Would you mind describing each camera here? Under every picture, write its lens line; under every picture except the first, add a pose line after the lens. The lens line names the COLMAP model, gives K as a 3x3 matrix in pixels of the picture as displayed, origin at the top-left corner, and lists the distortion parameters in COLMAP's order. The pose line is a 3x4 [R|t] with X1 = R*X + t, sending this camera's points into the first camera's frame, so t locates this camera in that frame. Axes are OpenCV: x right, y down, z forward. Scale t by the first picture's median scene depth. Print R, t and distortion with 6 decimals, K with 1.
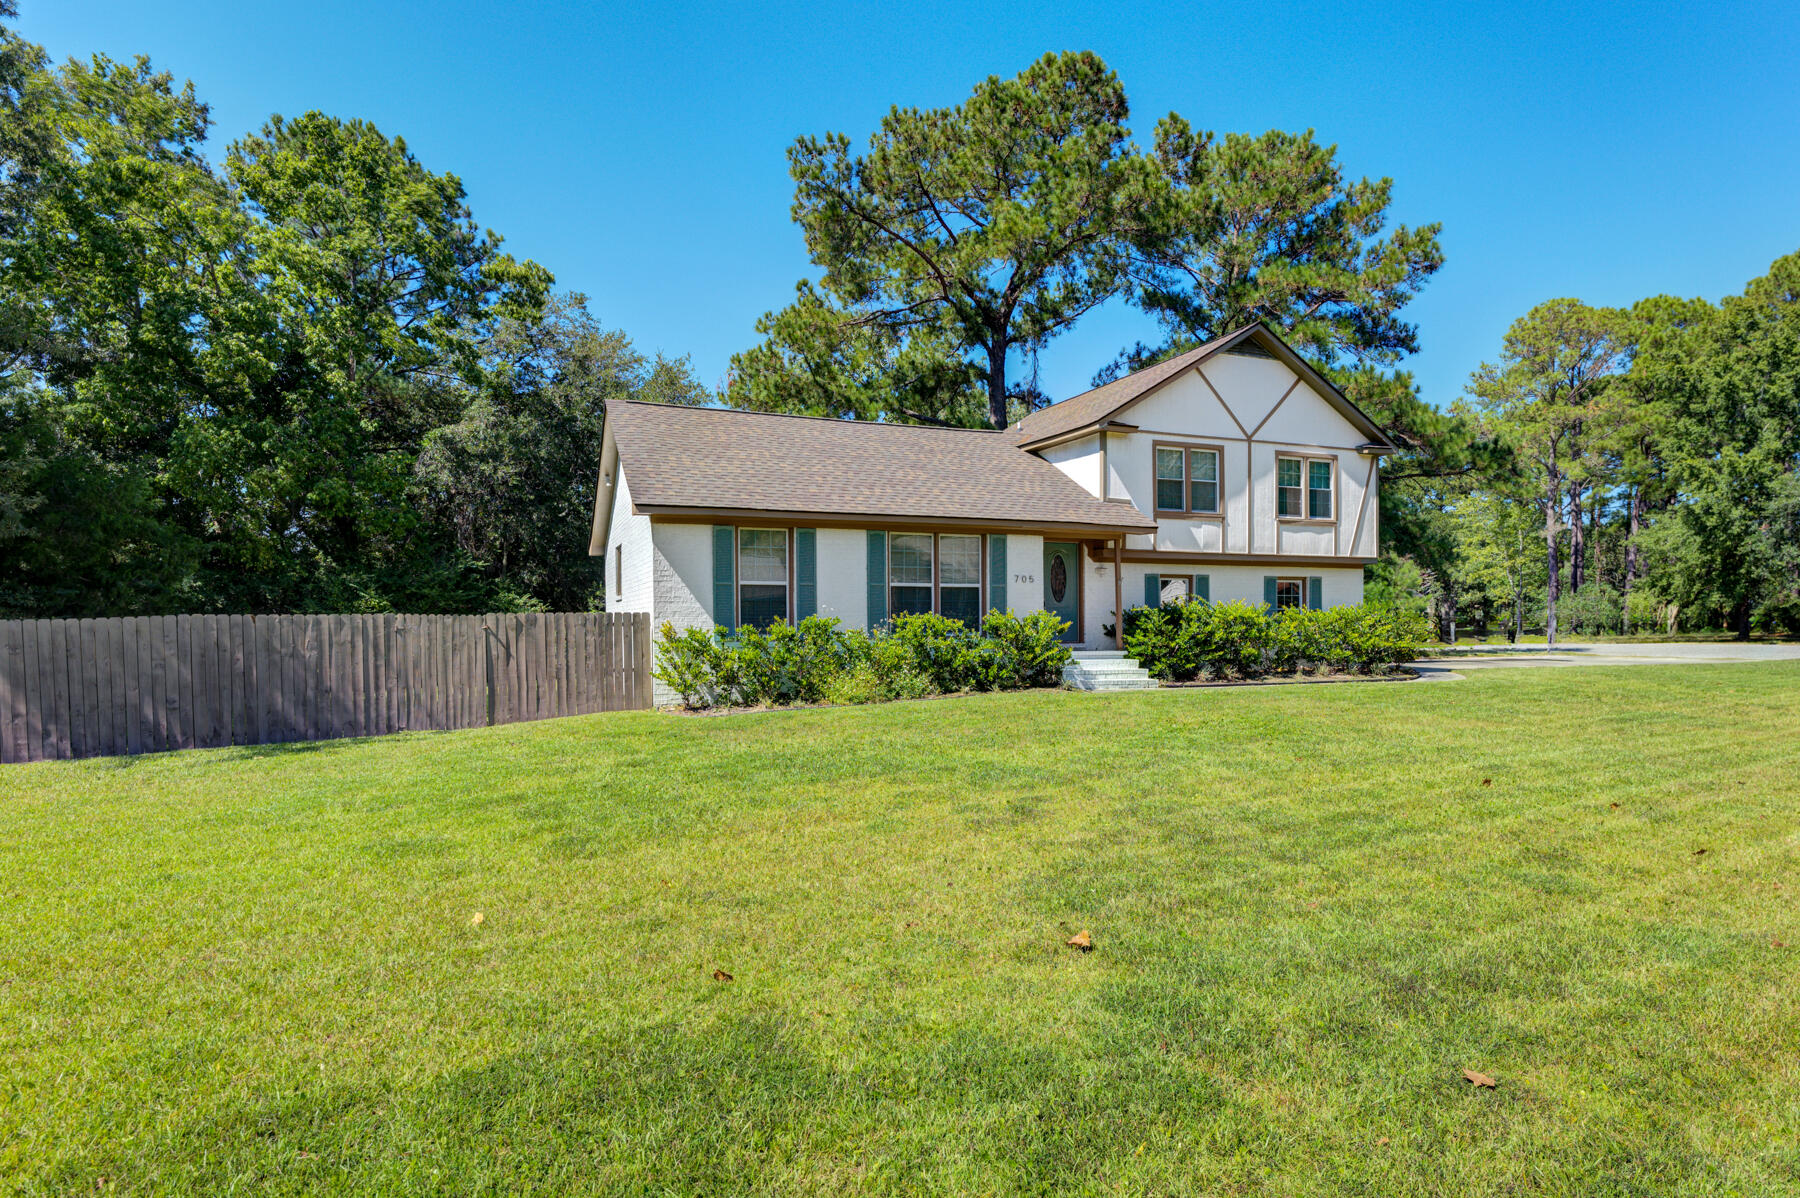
lens RADIAL K [[959.0, 0, 901.8], [0, 959.0, 638.9], [0, 0, 1]] dist [0.000663, 0.000631]
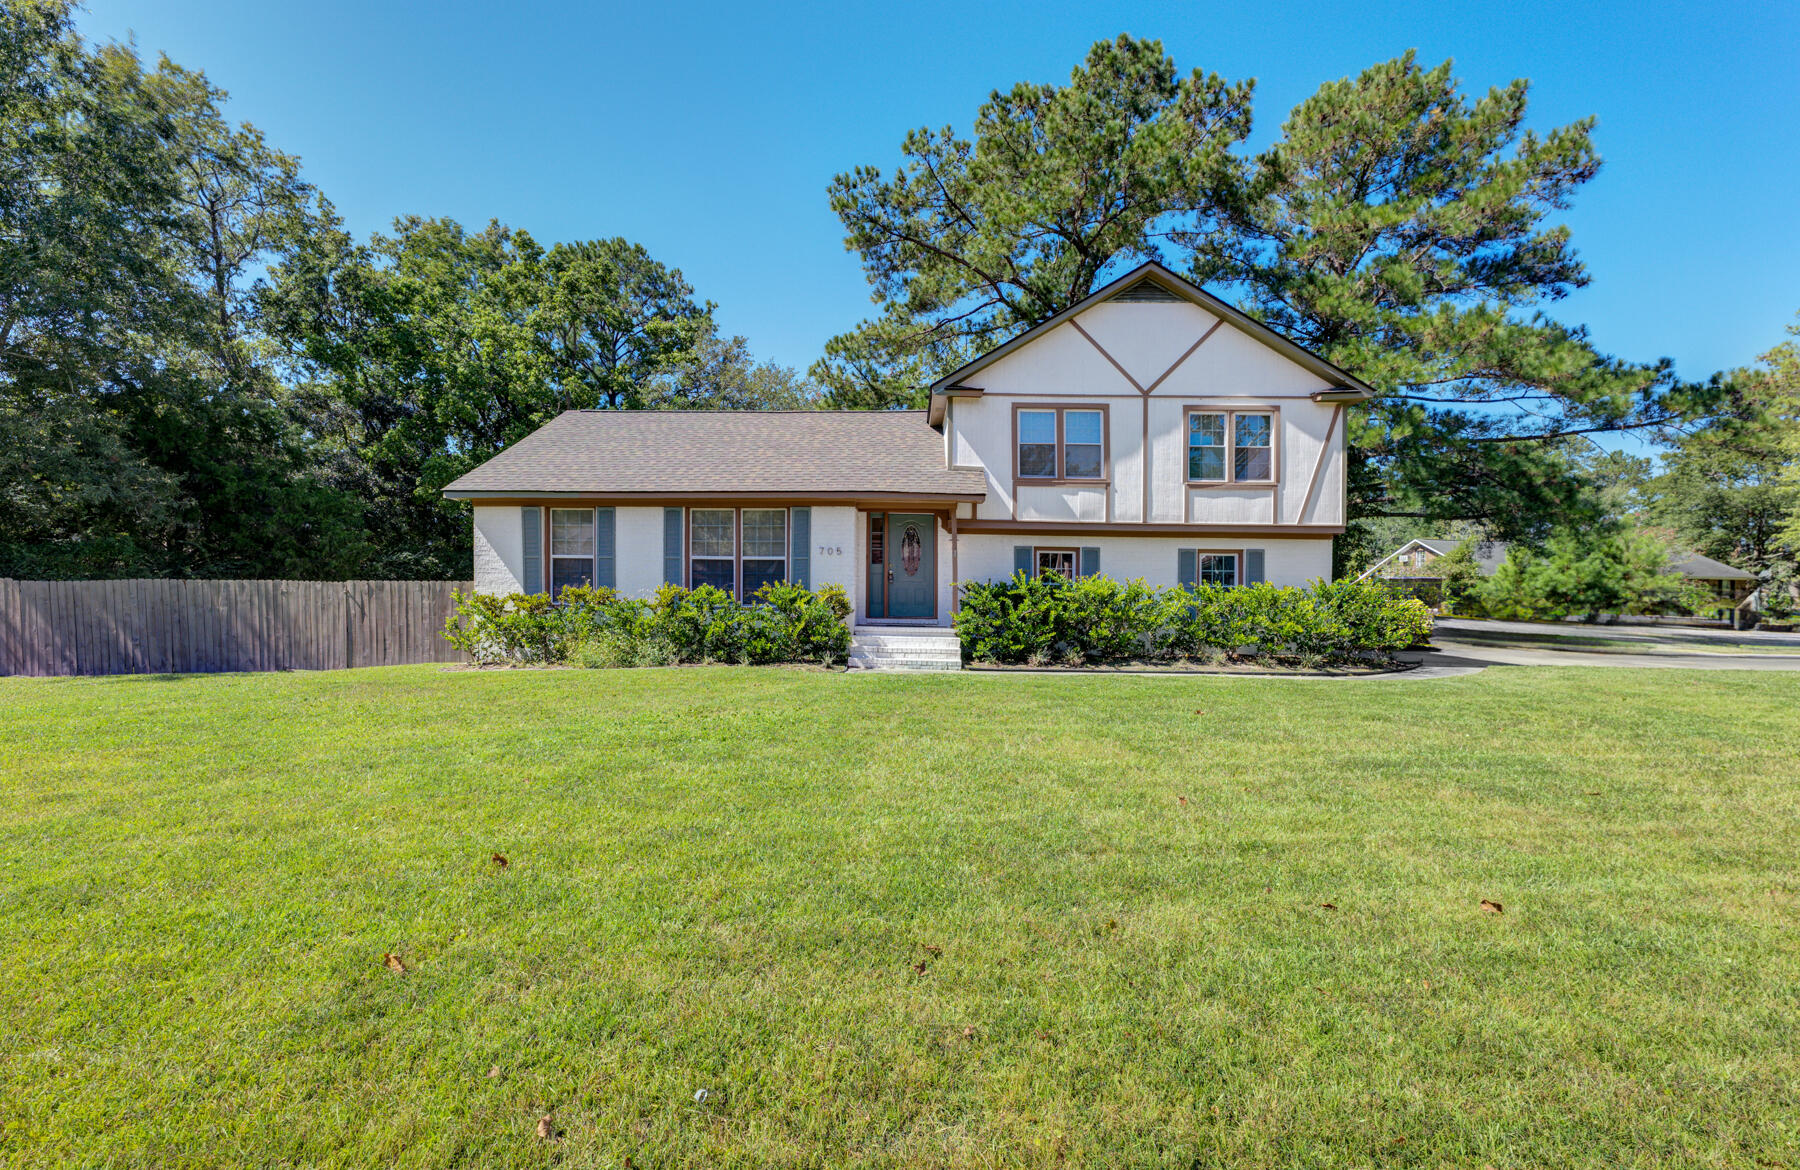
lens RADIAL K [[746.6, 0, 909.4], [0, 746.6, 603.8], [0, 0, 1]] dist [-0.041885, 0.027328]
pose [[0.910478, 0.021810, -0.412982, 0.457597], [-0.023867, 0.999715, 0.000177, -0.009629], [0.412868, 0.009696, 0.910739, 0.292382]]
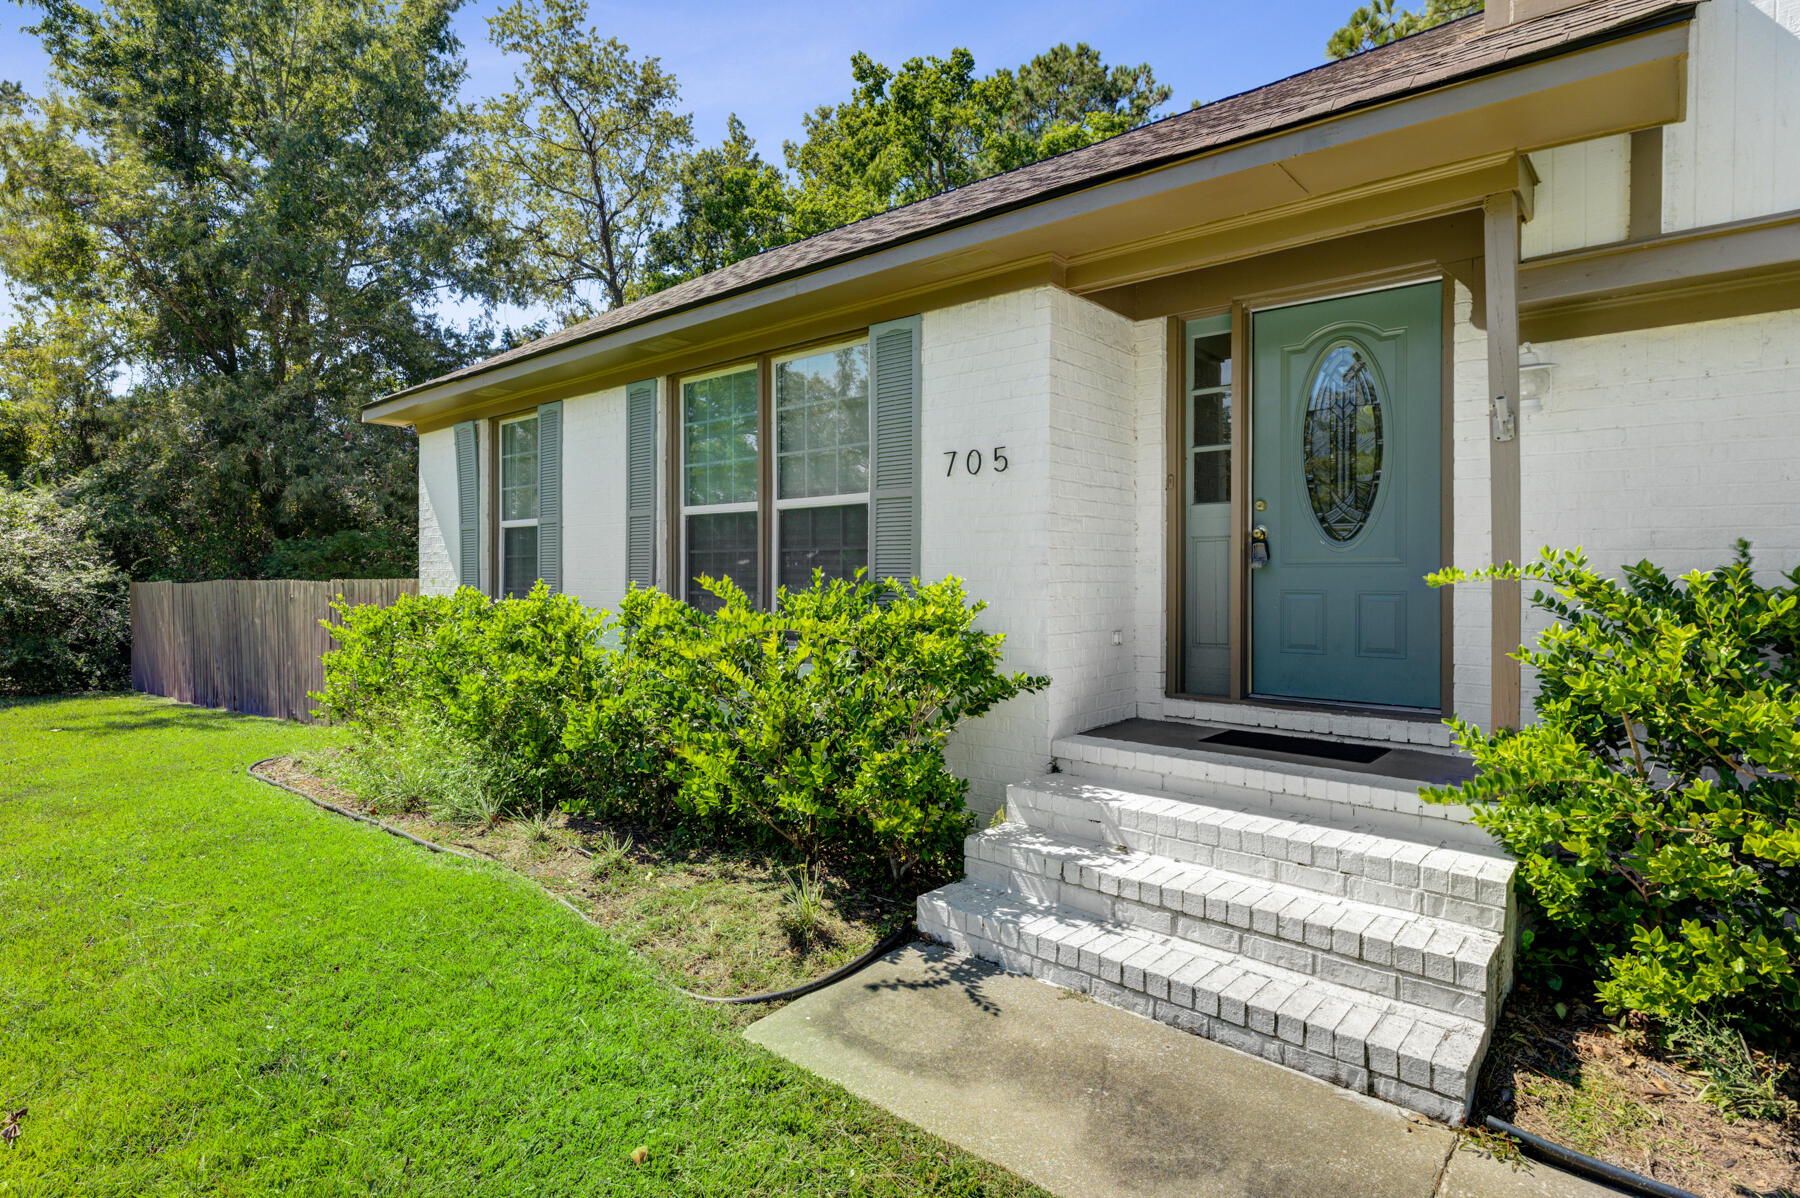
lens RADIAL K [[930.3, 0, 900.0], [0, 930.3, 599.0], [0, 0, 1]] dist [-0.002612, 0.001000]
pose [[0.435209, 0.029688, -0.899840, 0.316545], [-0.010321, 0.999555, 0.027987, -0.027671], [0.900270, -0.002893, 0.435322, 0.760003]]
